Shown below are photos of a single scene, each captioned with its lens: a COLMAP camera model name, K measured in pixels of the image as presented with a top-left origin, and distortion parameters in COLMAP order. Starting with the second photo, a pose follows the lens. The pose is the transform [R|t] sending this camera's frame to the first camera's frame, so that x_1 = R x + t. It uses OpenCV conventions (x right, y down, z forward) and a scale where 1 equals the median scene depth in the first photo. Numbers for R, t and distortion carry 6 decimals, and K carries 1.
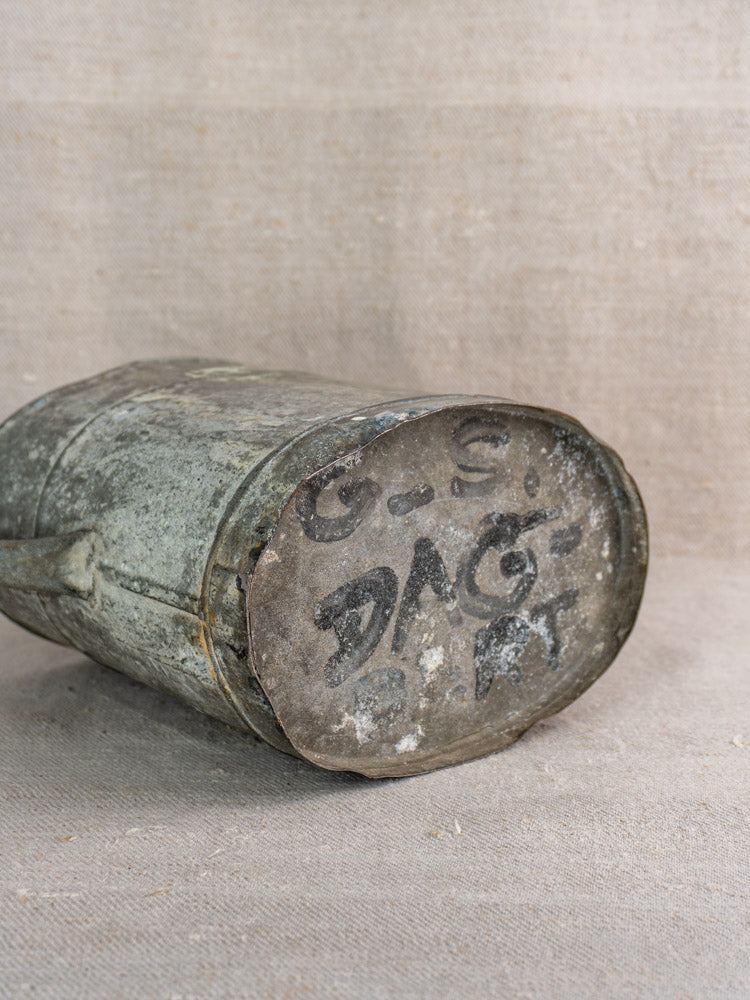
lens RADIAL K [[1434.5, 0, 375.0], [0, 1434.5, 500.0], [0, 0, 1]] dist [0.027713, 0.001083]
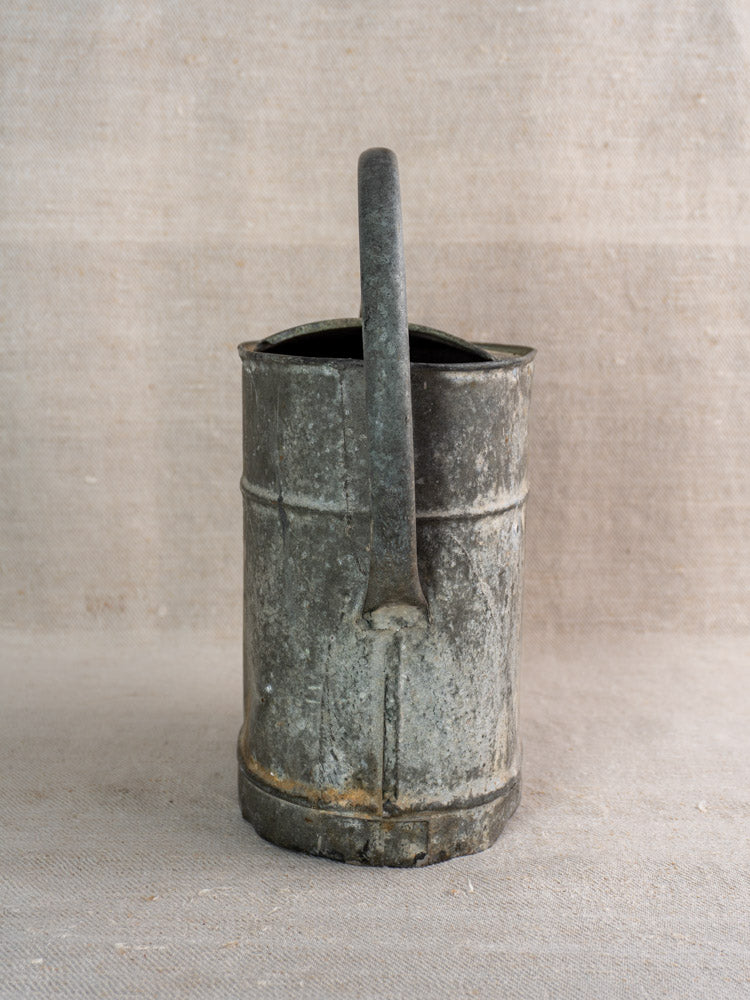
lens RADIAL K [[1435.1, 0, 379.5], [0, 1435.1, 492.7], [0, 0, 1]] dist [-0.002108, 0.067927]
pose [[0.999951, -0.003966, 0.009063, -0.020382], [0.003965, 0.999992, 0.000135, -0.074290], [-0.009063, -0.000099, 0.999959, -0.150818]]
